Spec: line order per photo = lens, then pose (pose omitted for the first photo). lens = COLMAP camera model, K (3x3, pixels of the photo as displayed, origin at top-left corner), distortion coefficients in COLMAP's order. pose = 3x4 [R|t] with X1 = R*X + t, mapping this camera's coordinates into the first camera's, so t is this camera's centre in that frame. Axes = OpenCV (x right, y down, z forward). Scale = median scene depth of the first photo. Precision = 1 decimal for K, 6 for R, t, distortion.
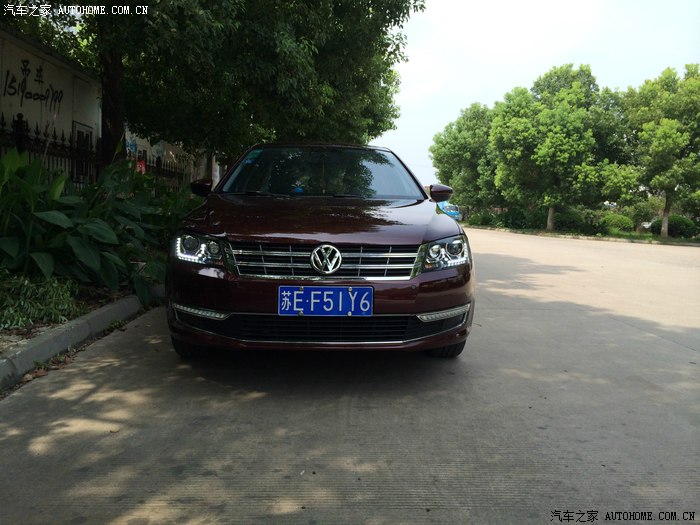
lens RADIAL K [[603.9, 0, 354.4], [0, 603.9, 259.4], [0, 0, 1]] dist [0.091027, -0.134388]
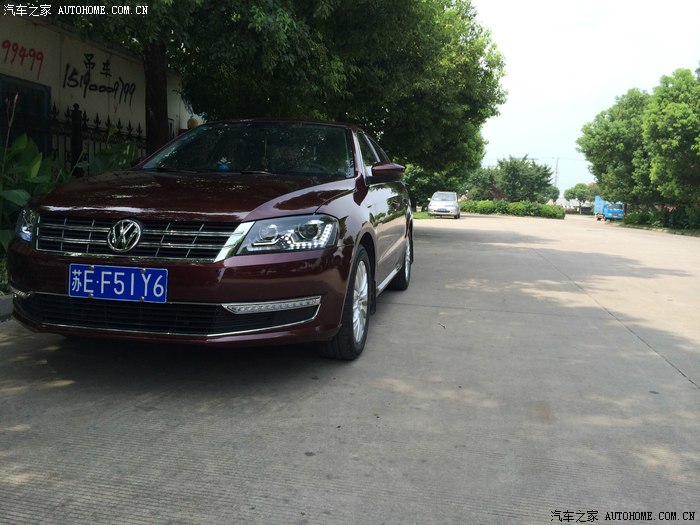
lens RADIAL K [[603.9, 0, 354.4], [0, 603.9, 259.4], [0, 0, 1]] dist [0.091027, -0.134388]
pose [[0.966537, 0.035423, -0.254071, 0.055548], [-0.034148, 0.999372, 0.009429, 0.001597], [0.254246, -0.000438, 0.967140, 0.025424]]
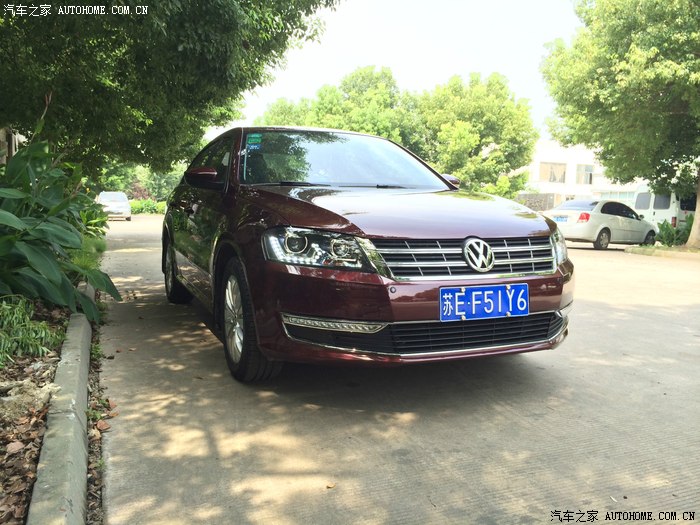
lens RADIAL K [[603.9, 0, 354.4], [0, 603.9, 259.4], [0, 0, 1]] dist [0.091027, -0.134388]
pose [[0.939359, -0.043545, 0.340158, -0.058294], [0.041004, 0.999051, 0.014659, -0.001656], [-0.340474, 0.000178, 0.940254, 0.024218]]
